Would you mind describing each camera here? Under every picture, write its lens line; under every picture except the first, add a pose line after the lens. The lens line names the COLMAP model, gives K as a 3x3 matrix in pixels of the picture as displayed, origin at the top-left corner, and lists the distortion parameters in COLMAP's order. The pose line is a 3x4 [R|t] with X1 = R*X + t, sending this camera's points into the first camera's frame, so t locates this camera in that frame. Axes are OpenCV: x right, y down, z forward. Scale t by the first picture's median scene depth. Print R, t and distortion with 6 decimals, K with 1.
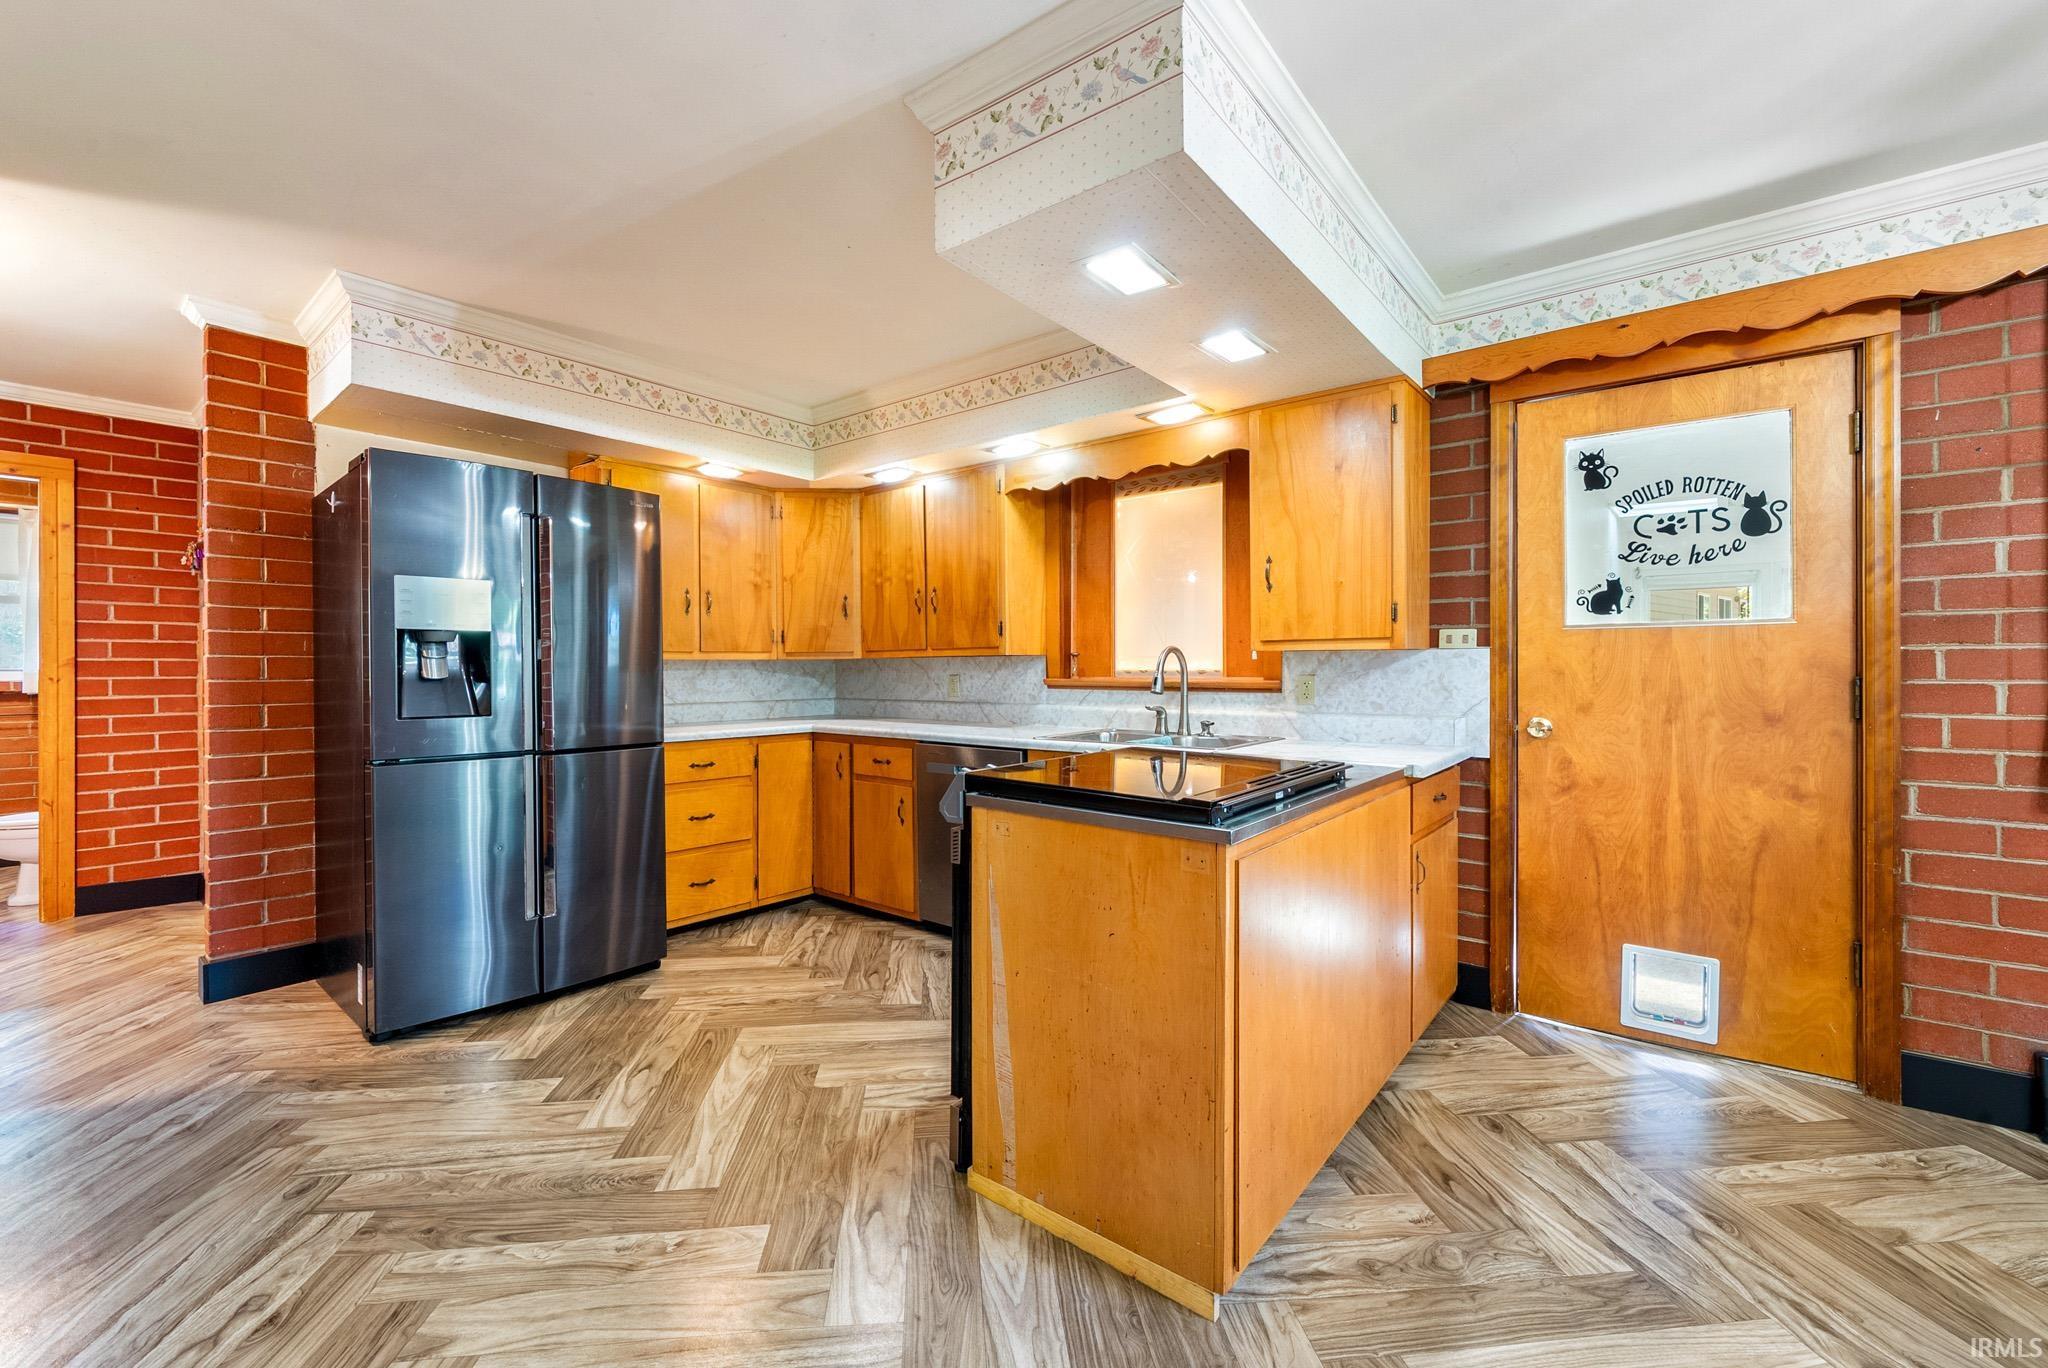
lens RADIAL K [[843.3, 0, 1020.1], [0, 843.3, 671.6], [0, 0, 1]] dist [-0.002411, 0.000702]
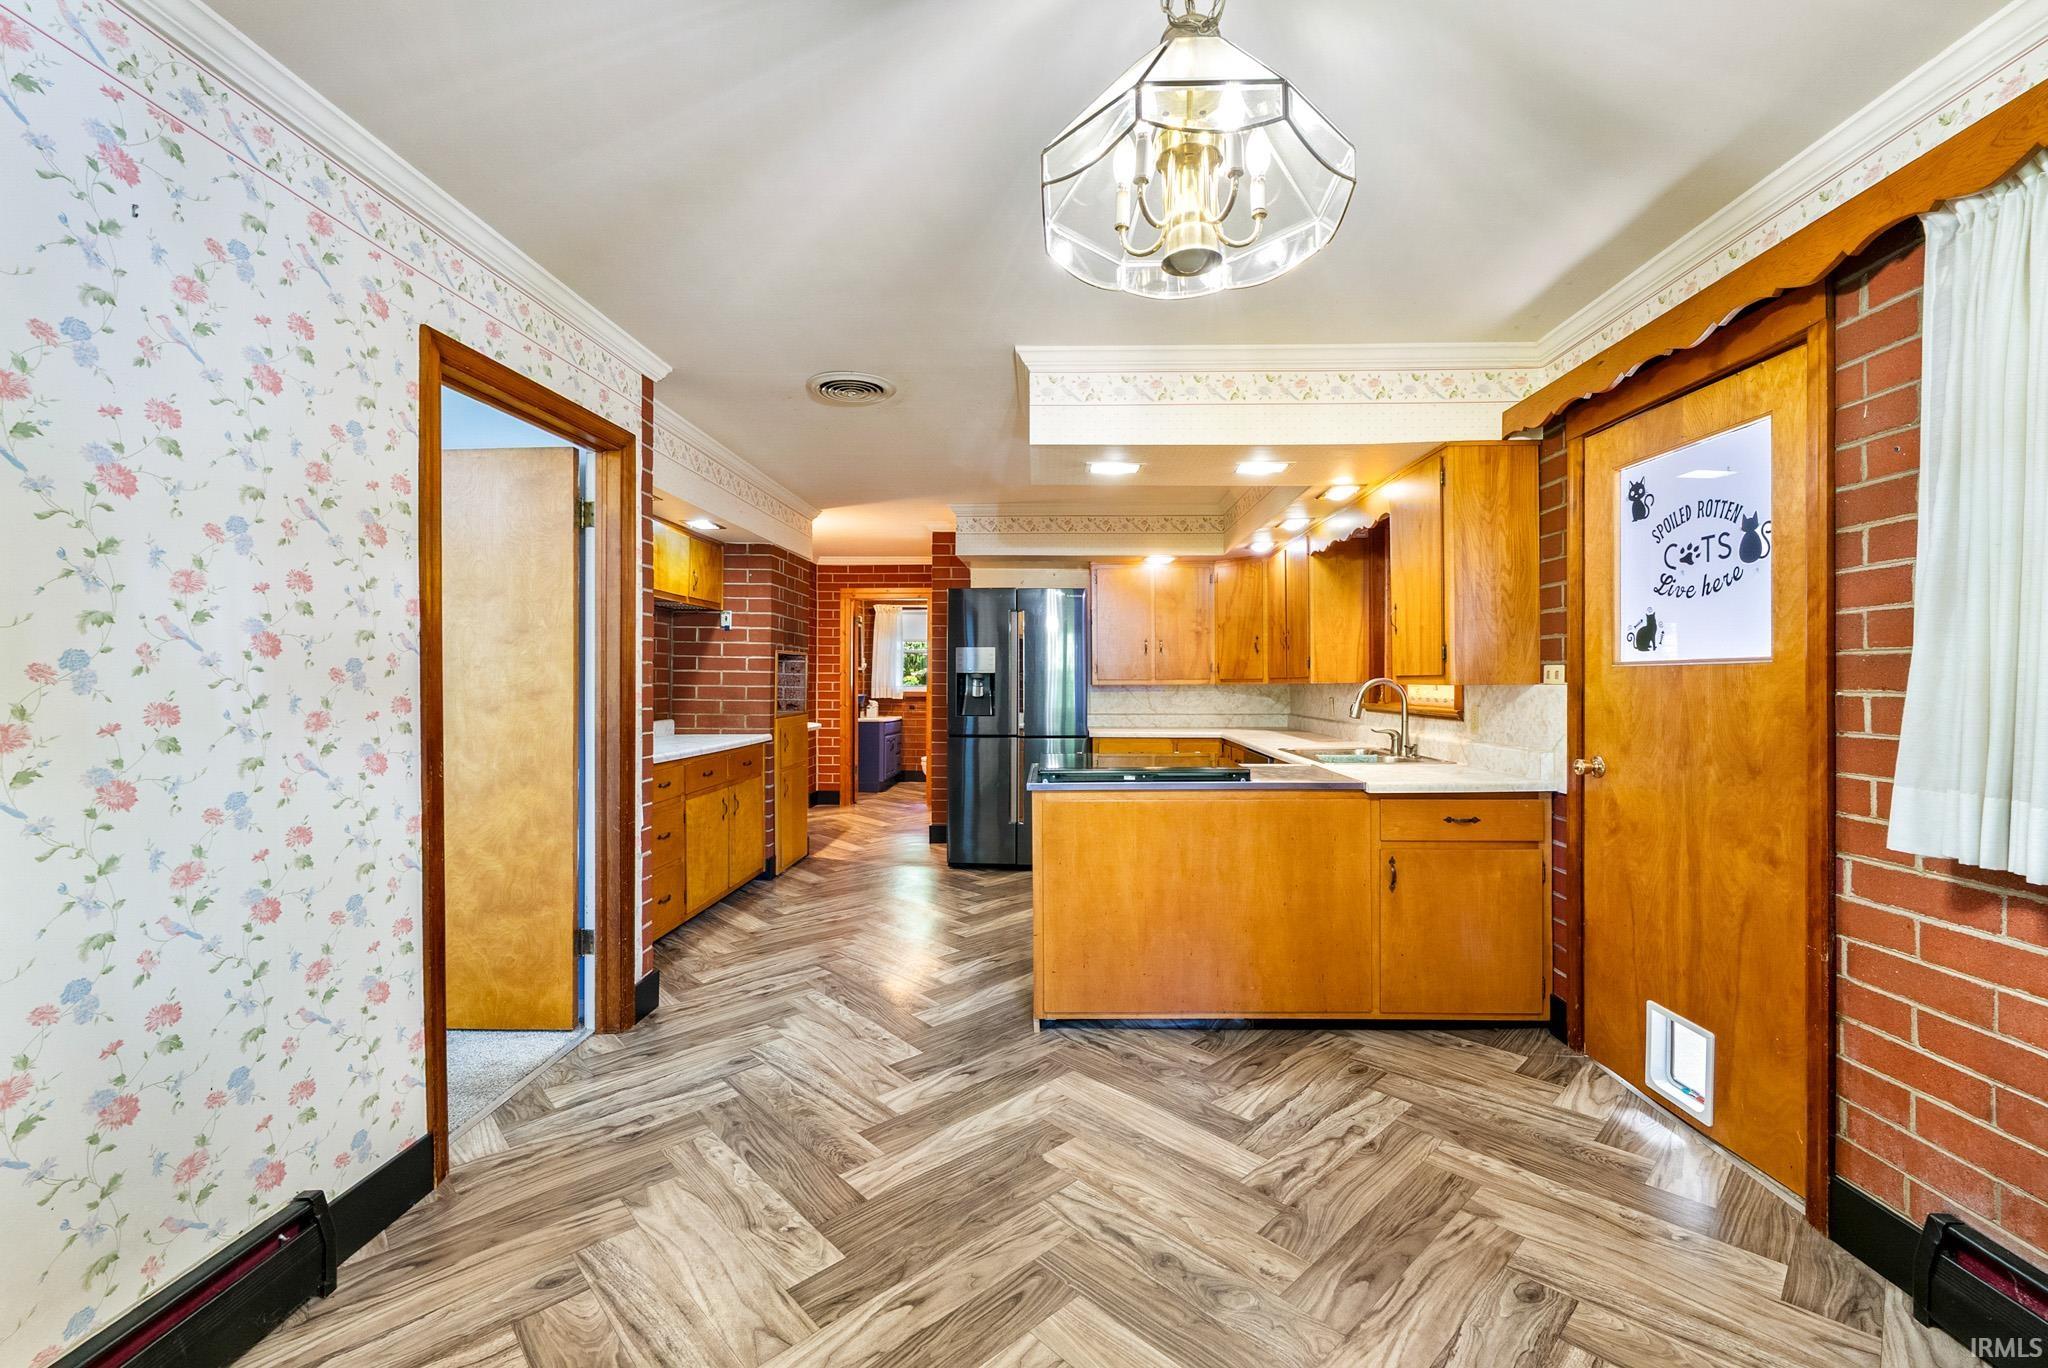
lens RADIAL K [[843.3, 0, 1051.6], [0, 843.3, 681.7], [0, 0, 1]] dist [-0.002411, 0.000702]
pose [[0.616626, 0.003878, -0.787246, 1.097278], [-0.004517, 0.999989, 0.001388, -0.033838], [0.787243, 0.002700, 0.616637, -0.116527]]
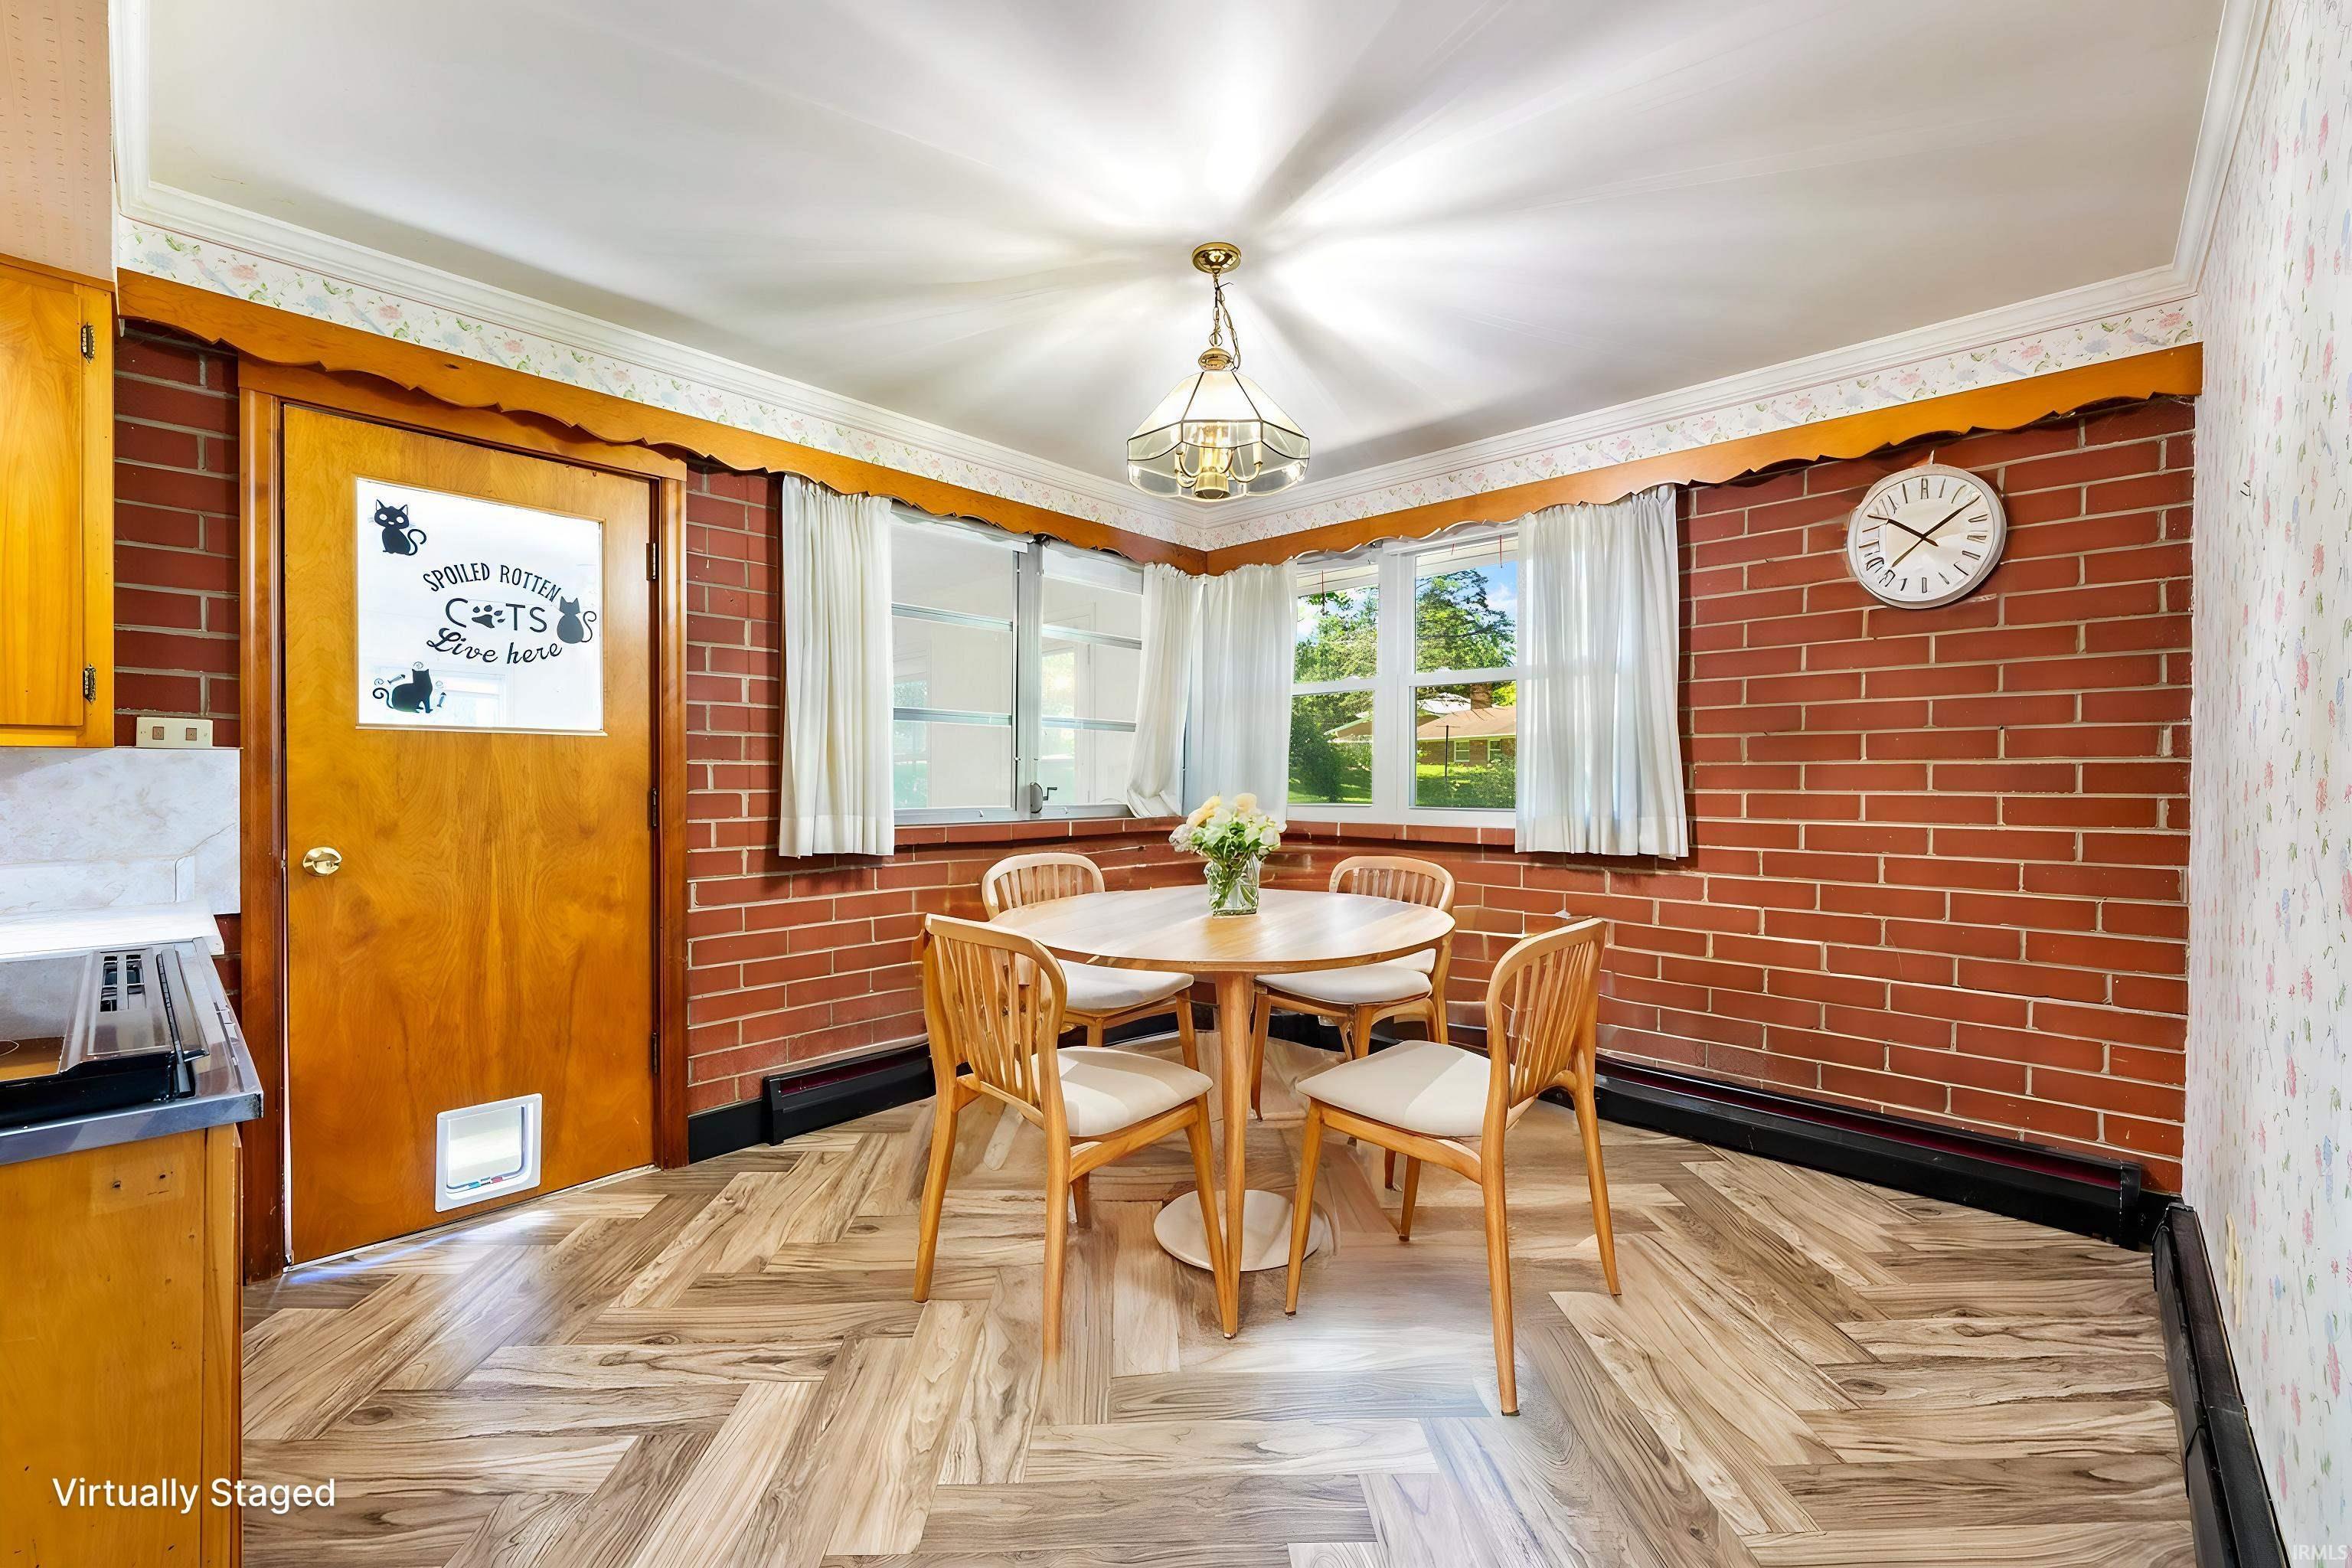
lens RADIAL K [[968.6, 0, 1180.6], [0, 968.6, 785.7], [0, 0, 1]] dist [-0.001001, 0.000077]
pose [[0.067069, -0.007389, 0.997721, -0.186749], [0.000370, 0.999973, 0.007381, -0.005221], [-0.997748, -0.000126, 0.067070, 0.221970]]
